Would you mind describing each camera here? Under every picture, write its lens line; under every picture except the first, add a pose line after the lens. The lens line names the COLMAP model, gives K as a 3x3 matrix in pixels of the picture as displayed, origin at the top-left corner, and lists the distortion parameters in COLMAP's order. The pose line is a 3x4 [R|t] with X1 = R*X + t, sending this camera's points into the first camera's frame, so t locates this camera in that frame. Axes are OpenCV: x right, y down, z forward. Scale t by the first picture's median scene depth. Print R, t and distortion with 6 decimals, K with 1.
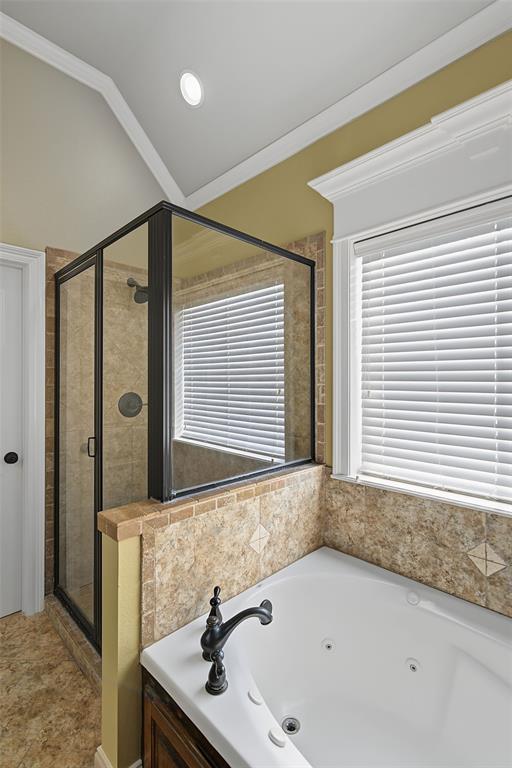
lens RADIAL K [[357.5, 0, 256.1], [0, 357.5, 378.5], [0, 0, 1]] dist [-0.001363, 0.000611]
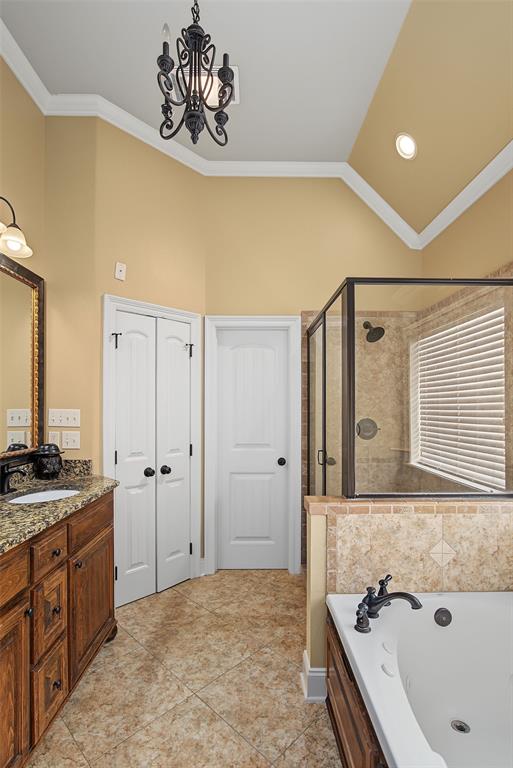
lens RADIAL K [[357.5, 0, 261.5], [0, 357.5, 409.9], [0, 0, 1]] dist [-0.001363, 0.000611]
pose [[0.739358, 0.005402, -0.673290, 0.309249], [0.002028, 0.999945, 0.010250, -0.004343], [0.673309, -0.008944, 0.739307, -0.168690]]
